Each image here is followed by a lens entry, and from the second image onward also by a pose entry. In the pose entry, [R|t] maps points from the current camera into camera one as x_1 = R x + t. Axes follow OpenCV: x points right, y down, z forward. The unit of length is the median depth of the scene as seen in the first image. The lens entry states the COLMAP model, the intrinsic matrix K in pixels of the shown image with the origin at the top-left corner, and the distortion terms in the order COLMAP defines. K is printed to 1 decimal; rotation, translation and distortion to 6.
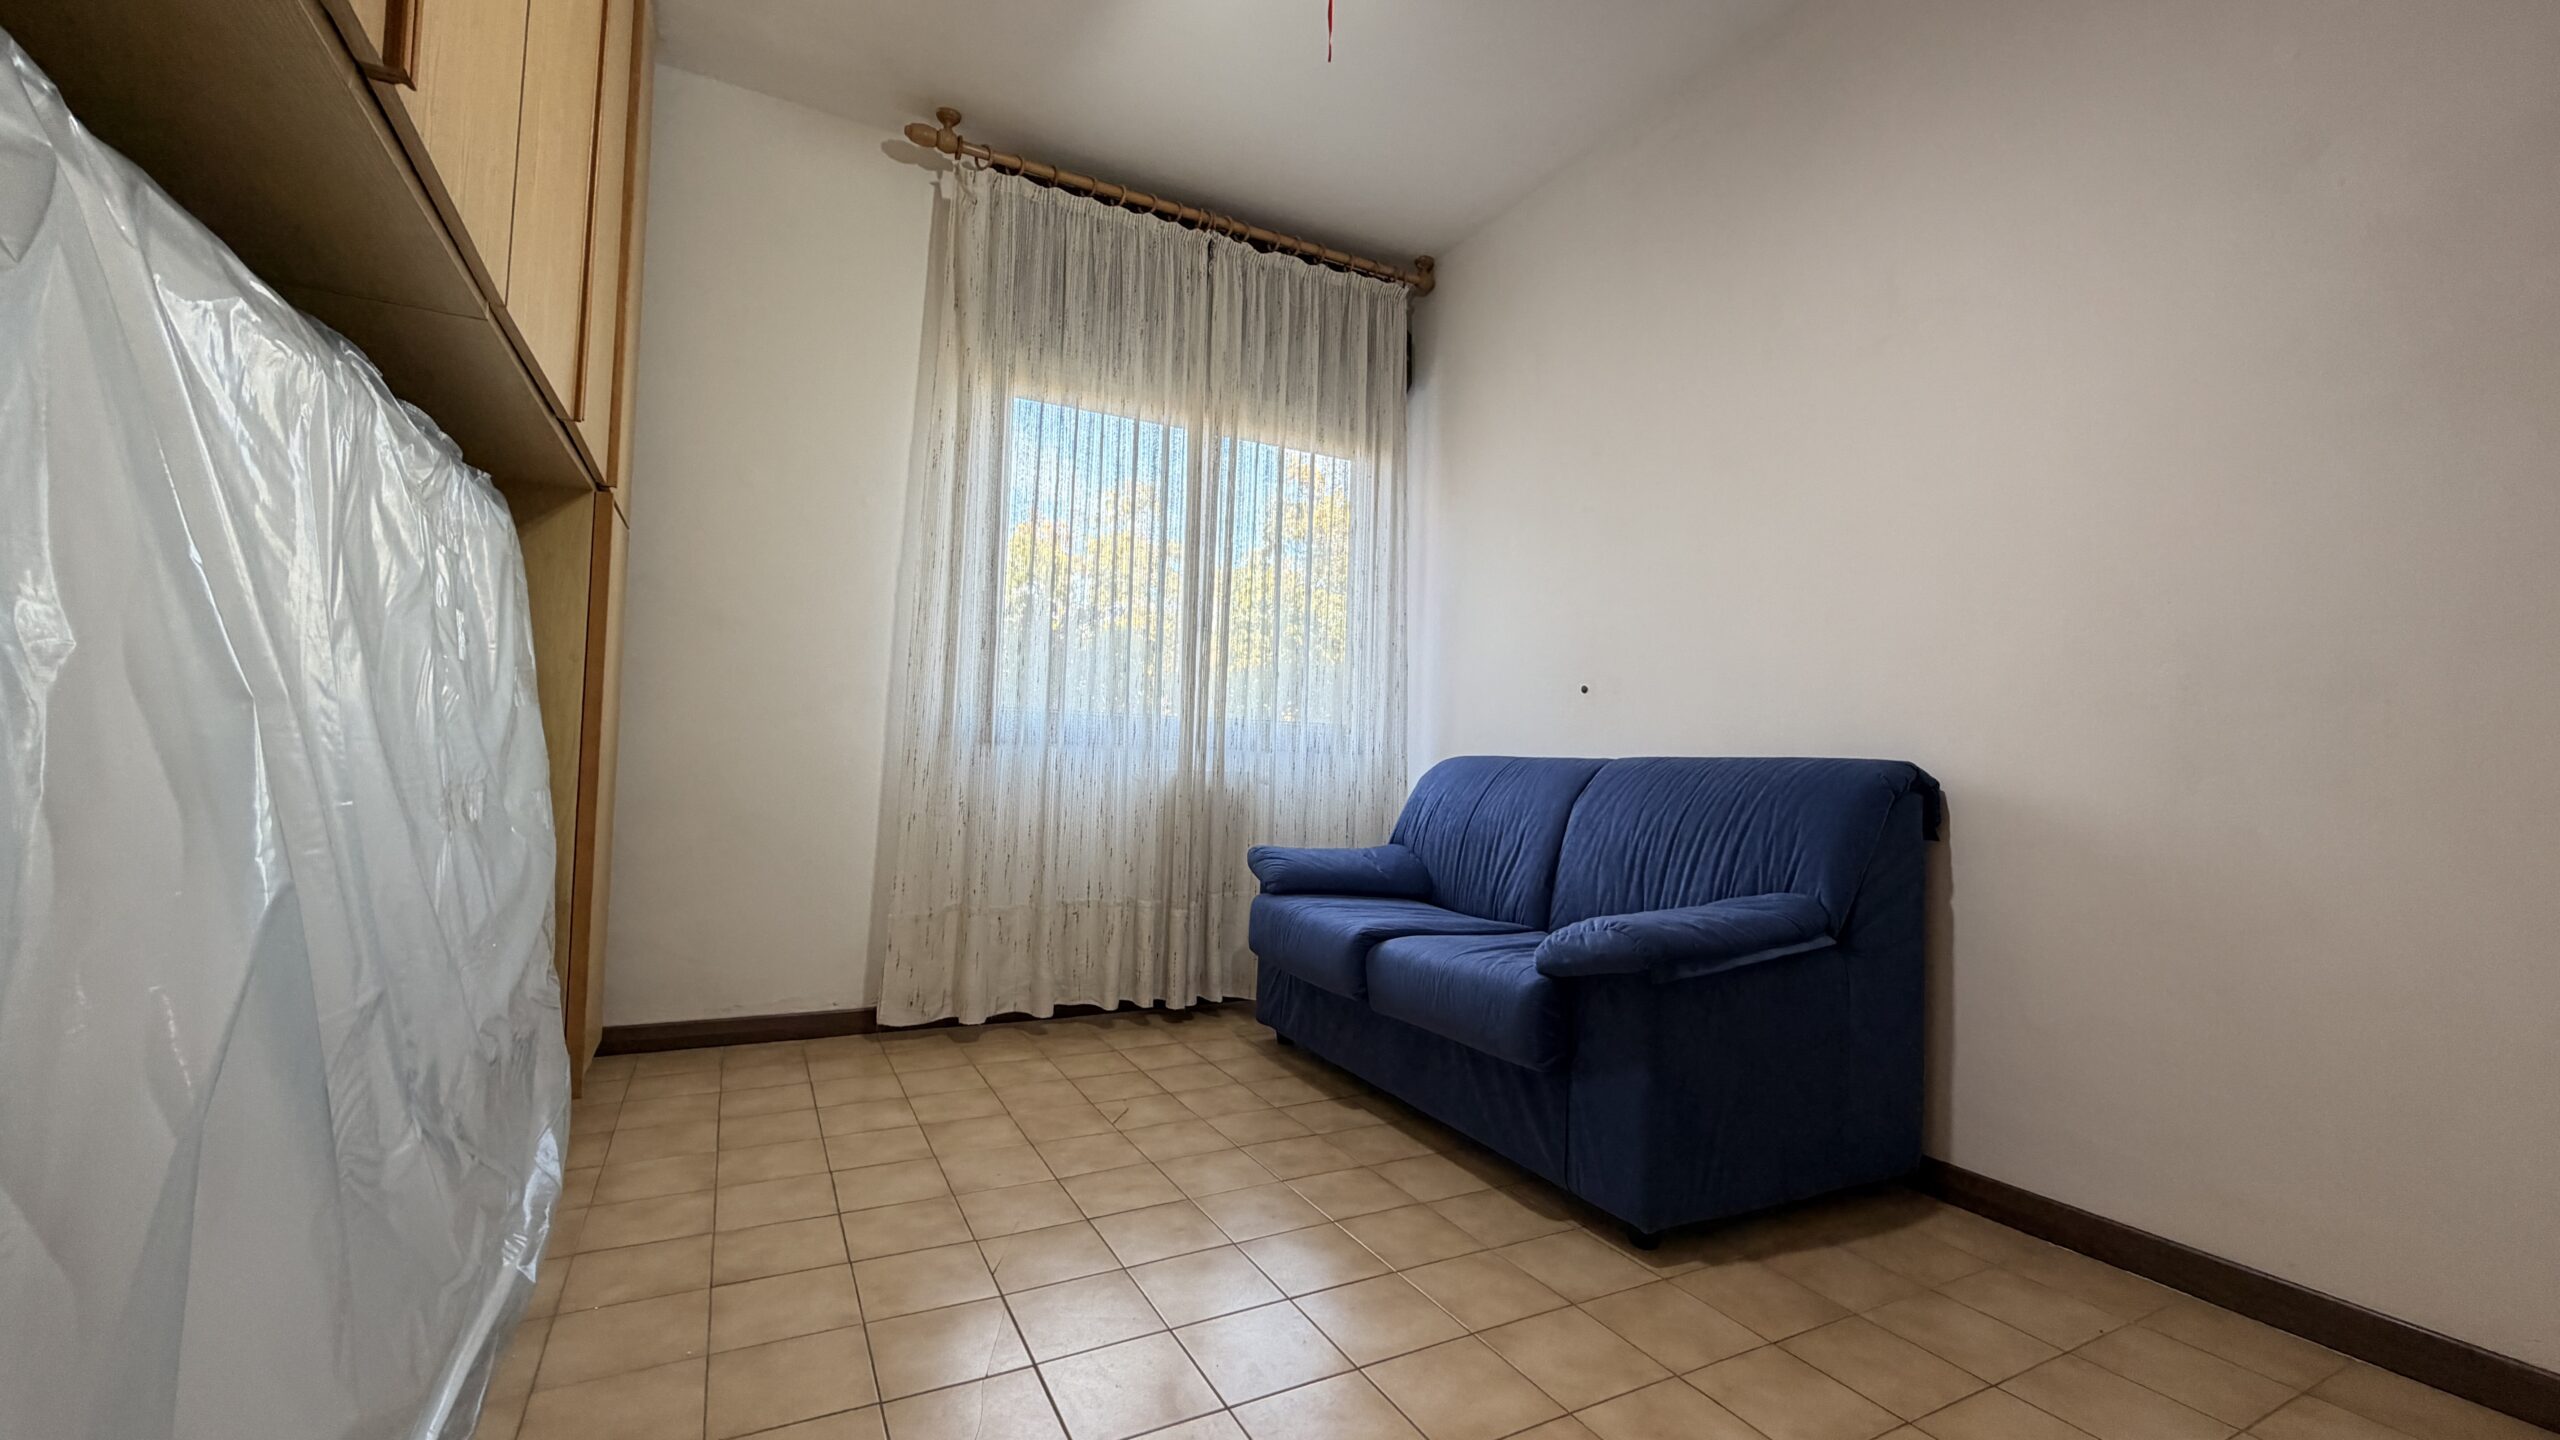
lens RADIAL K [[1020.3, 0, 1265.8], [0, 1020.3, 718.6], [0, 0, 1]] dist [-0.001939, 0.000792]
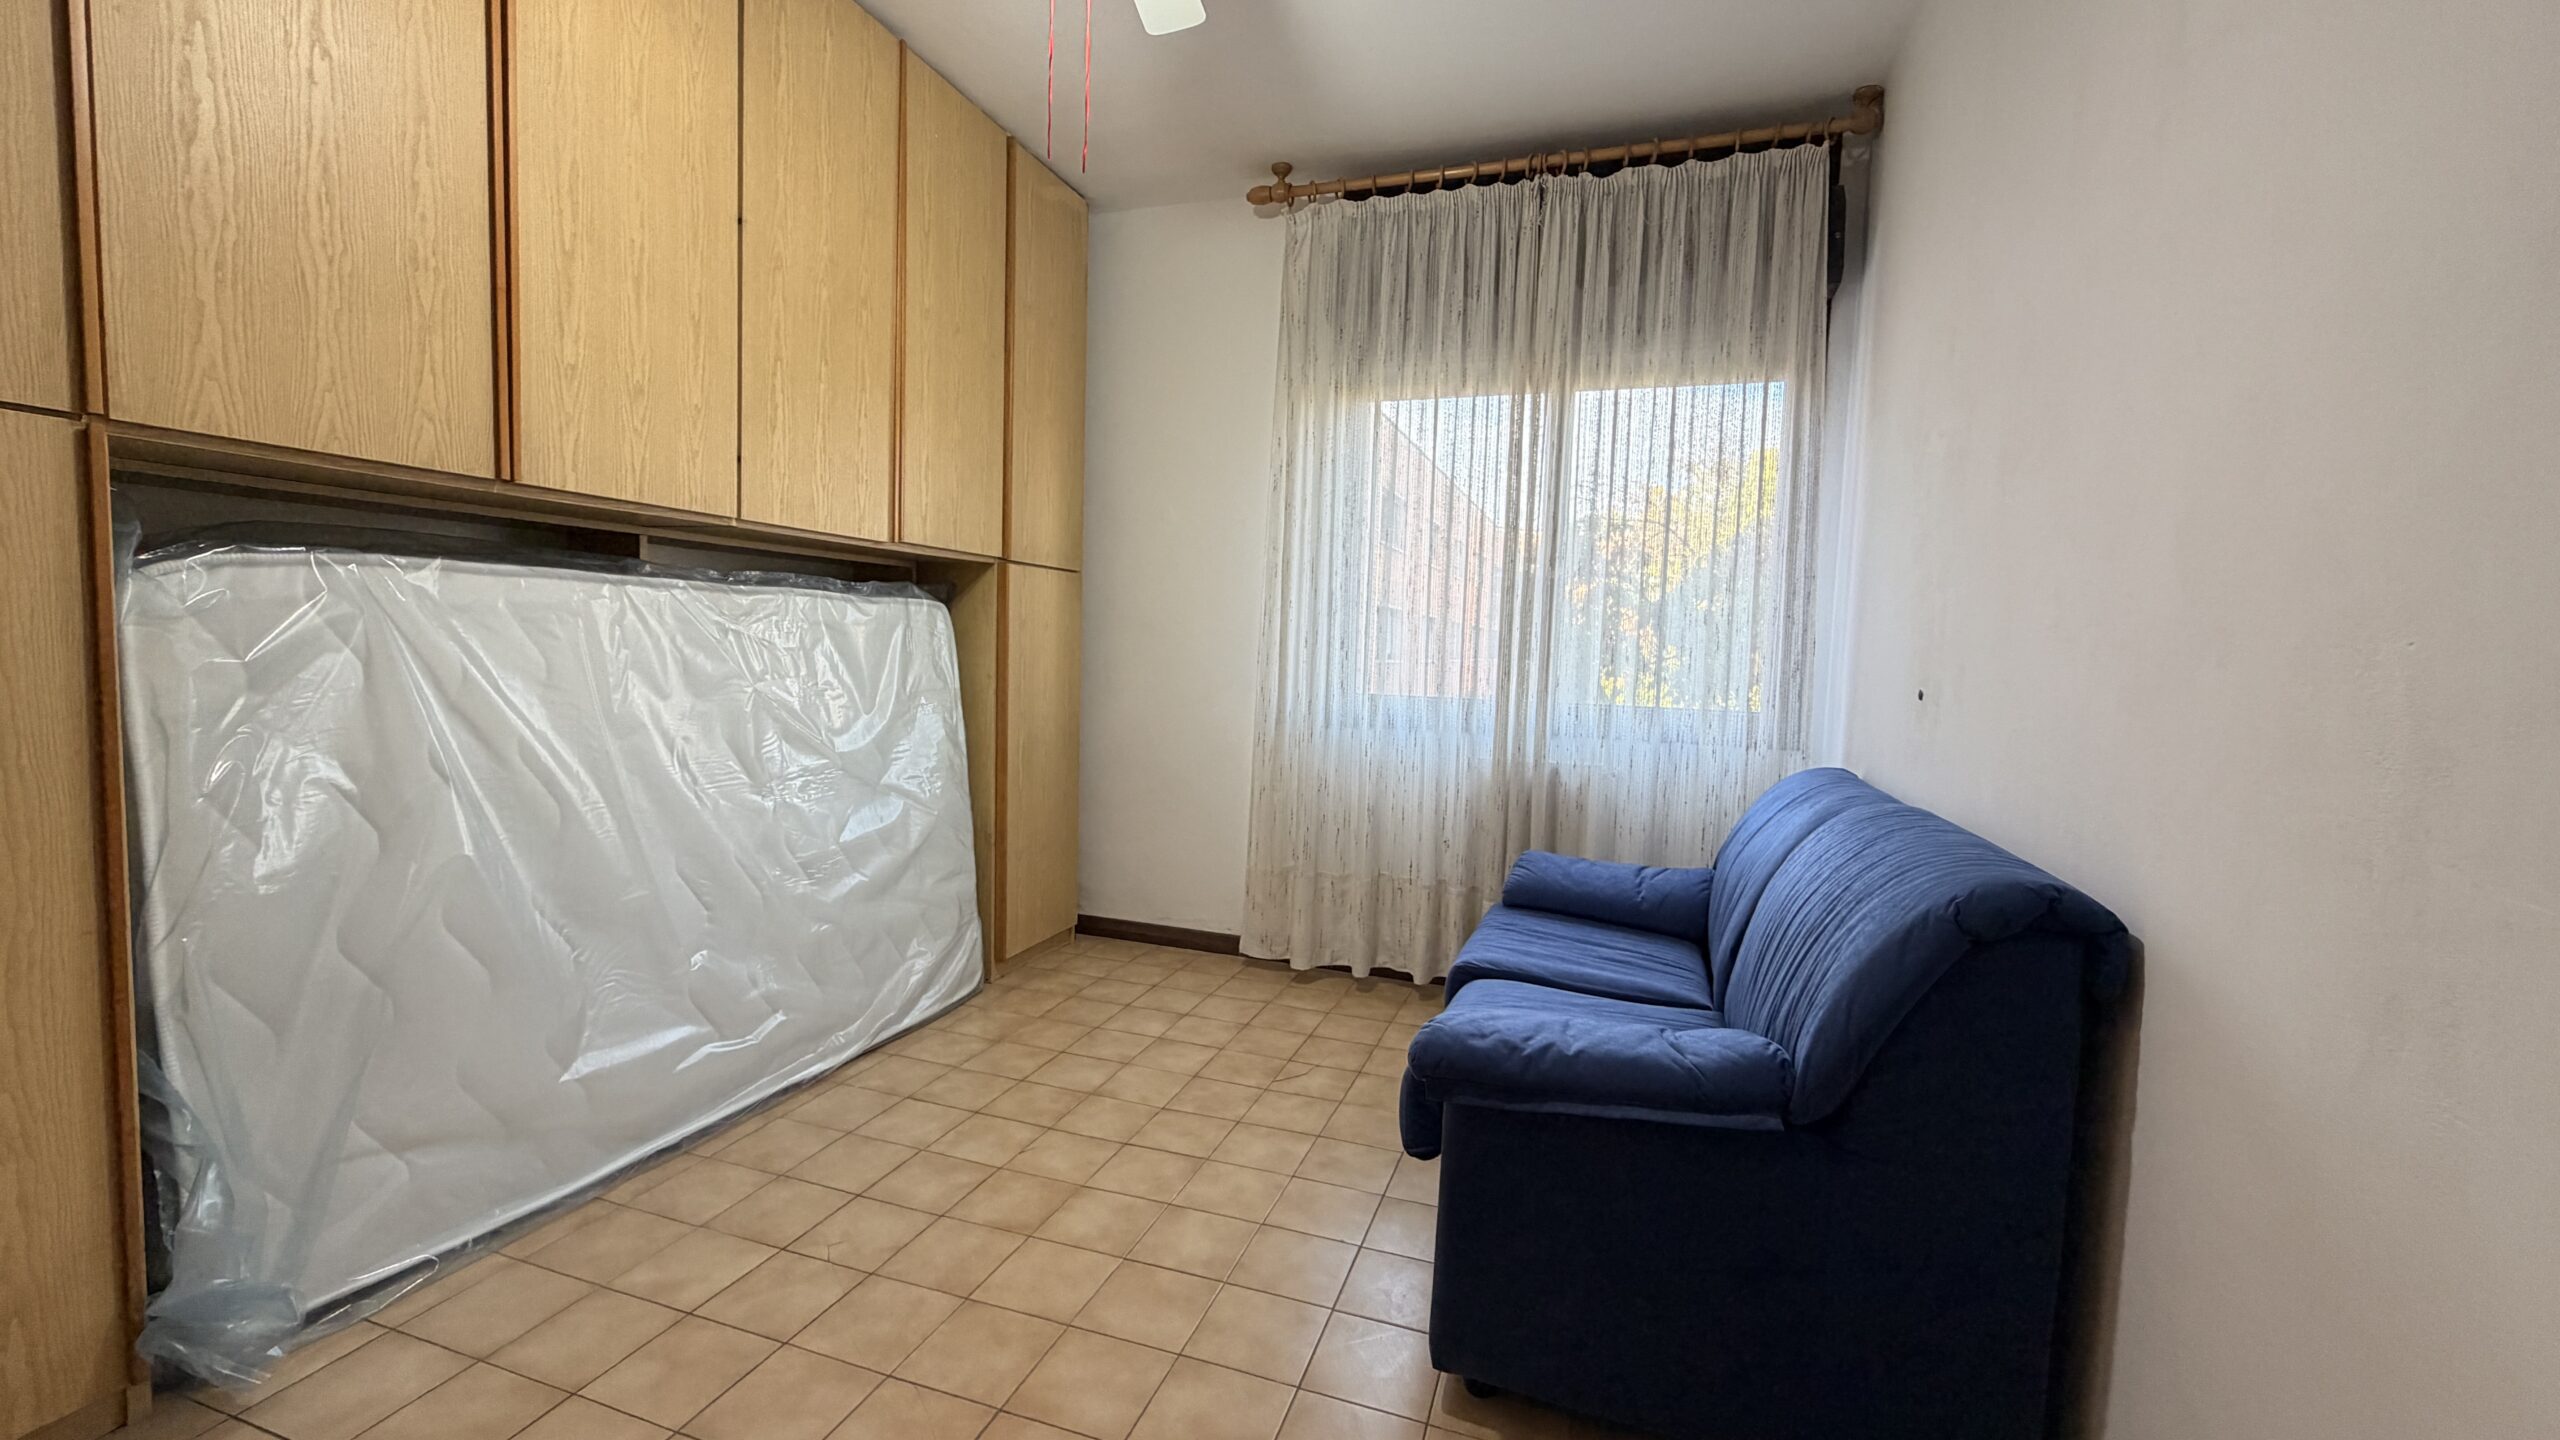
lens RADIAL K [[1020.3, 0, 1276.2], [0, 1020.3, 713.1], [0, 0, 1]] dist [-0.001939, 0.000792]
pose [[0.691849, 0.037960, -0.721044, 0.533969], [0.019160, 0.997300, 0.070888, -0.077376], [0.721788, -0.062859, 0.689254, 0.194450]]
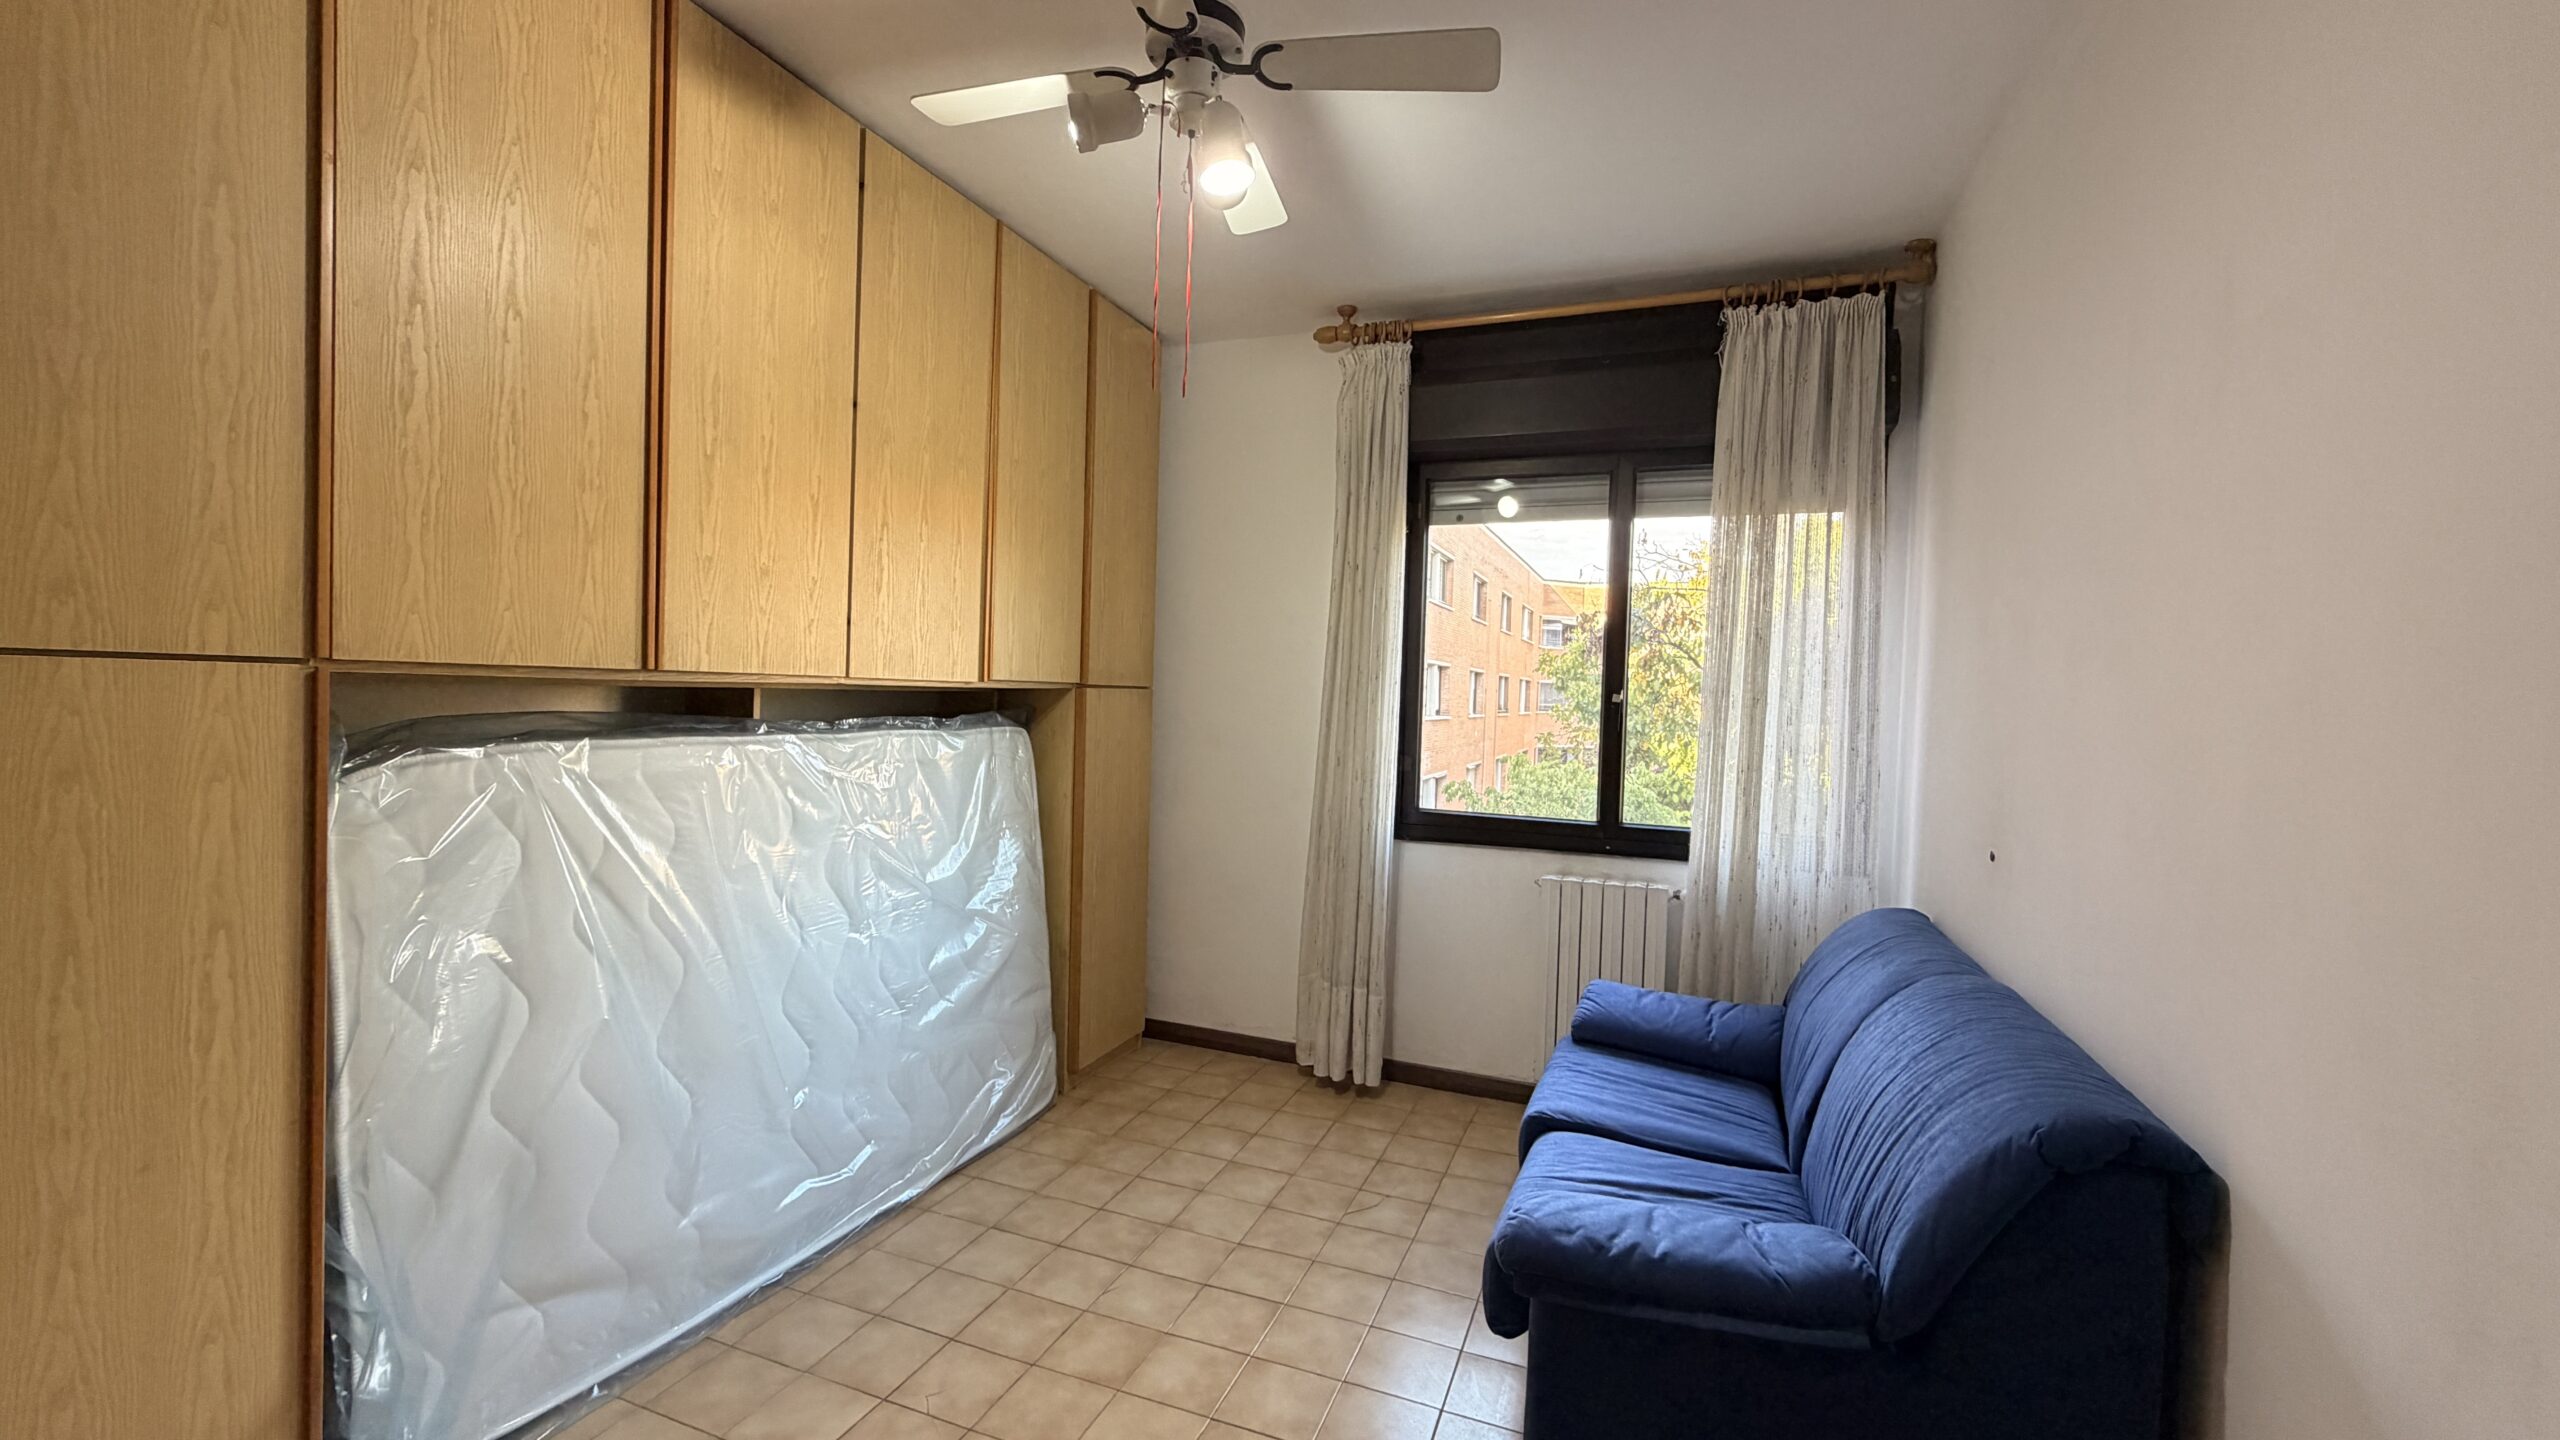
lens RADIAL K [[1020.3, 0, 1278.0], [0, 1020.3, 716.0], [0, 0, 1]] dist [-0.001939, 0.000792]
pose [[0.660376, 0.005161, -0.750918, 0.539006], [0.020192, 0.999493, 0.024626, -0.161286], [0.750664, -0.031425, 0.659937, 0.157807]]
